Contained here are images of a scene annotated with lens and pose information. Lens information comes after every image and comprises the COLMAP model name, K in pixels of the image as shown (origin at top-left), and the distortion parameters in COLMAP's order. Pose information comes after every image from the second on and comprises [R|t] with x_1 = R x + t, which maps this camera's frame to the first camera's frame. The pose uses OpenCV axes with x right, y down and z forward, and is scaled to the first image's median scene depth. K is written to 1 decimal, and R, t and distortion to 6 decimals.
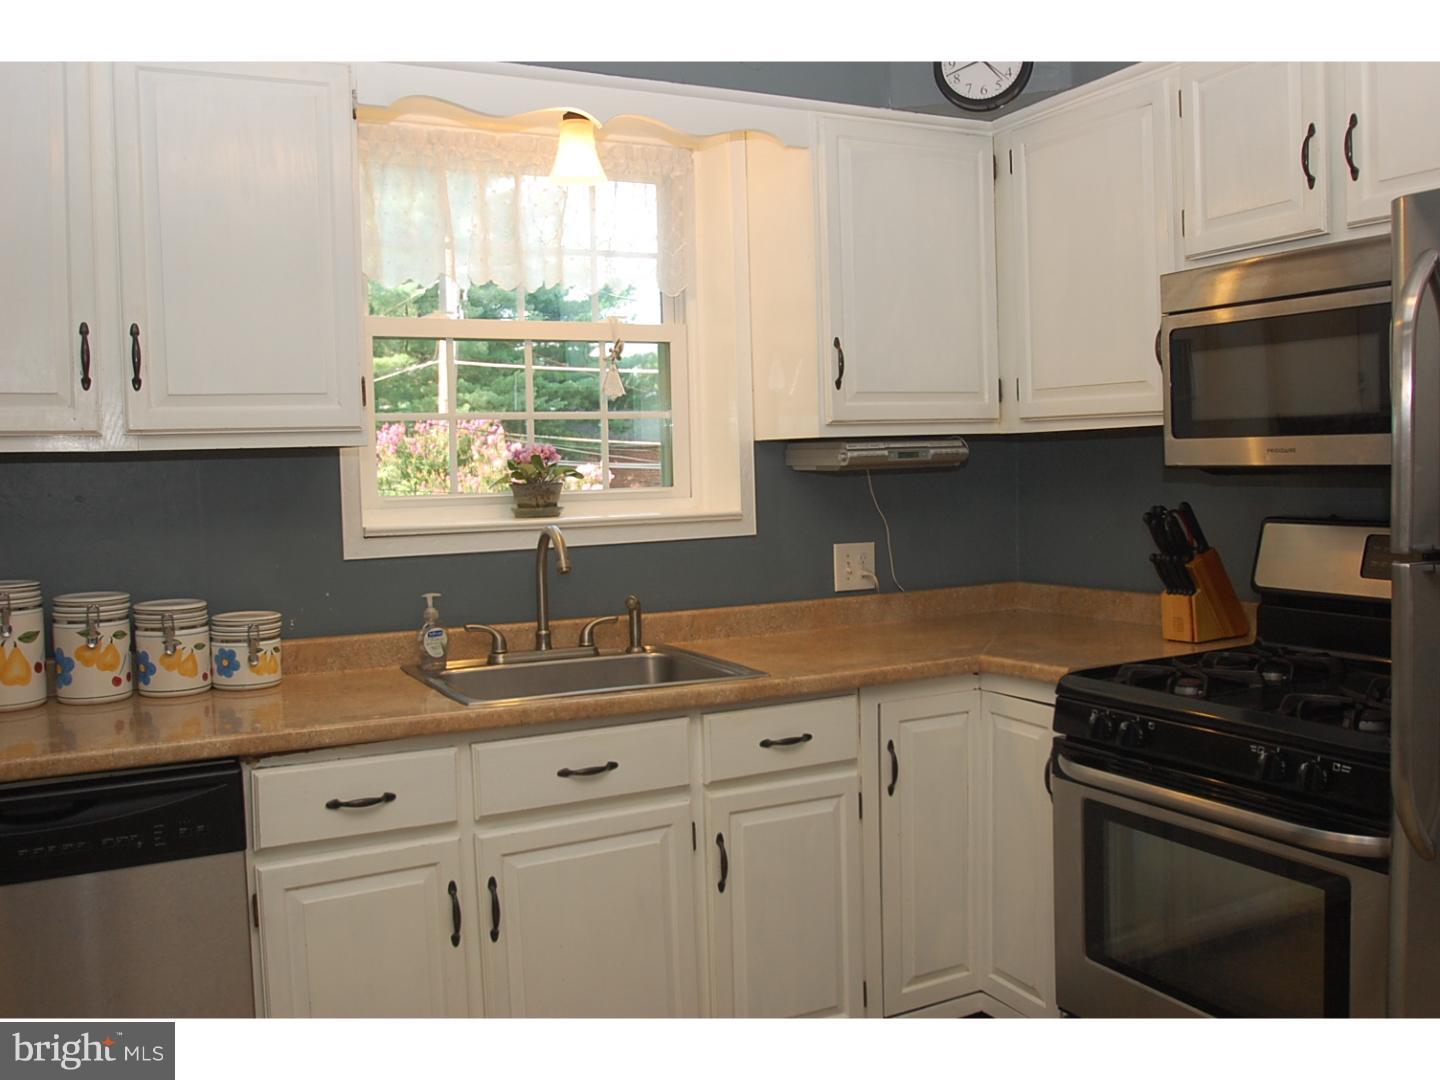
lens RADIAL K [[1241.0, 0, 723.7], [0, 1241.0, 540.8], [0, 0, 1]] dist [-0.077866, 0.027620]
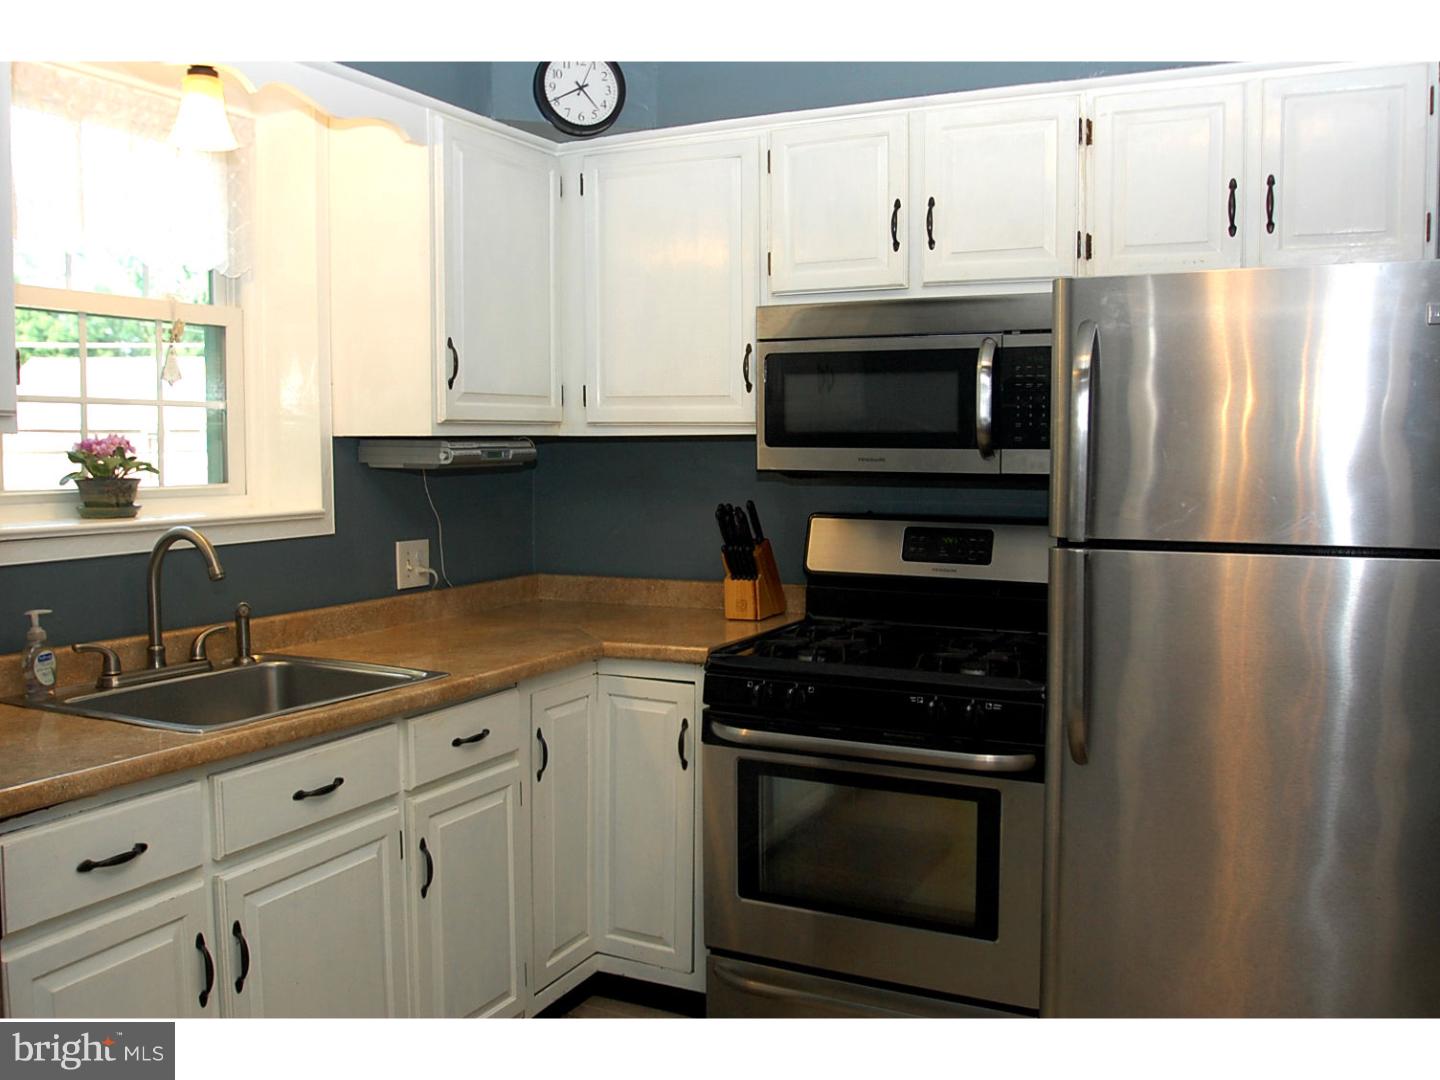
lens RADIAL K [[1241.0, 0, 656.3], [0, 1241.0, 541.3], [0, 0, 1]] dist [-0.077866, 0.027620]
pose [[0.821529, -0.018737, 0.569859, -0.366431], [0.014384, 0.999823, 0.012137, -0.008200], [-0.569986, -0.001774, 0.821653, 0.079294]]
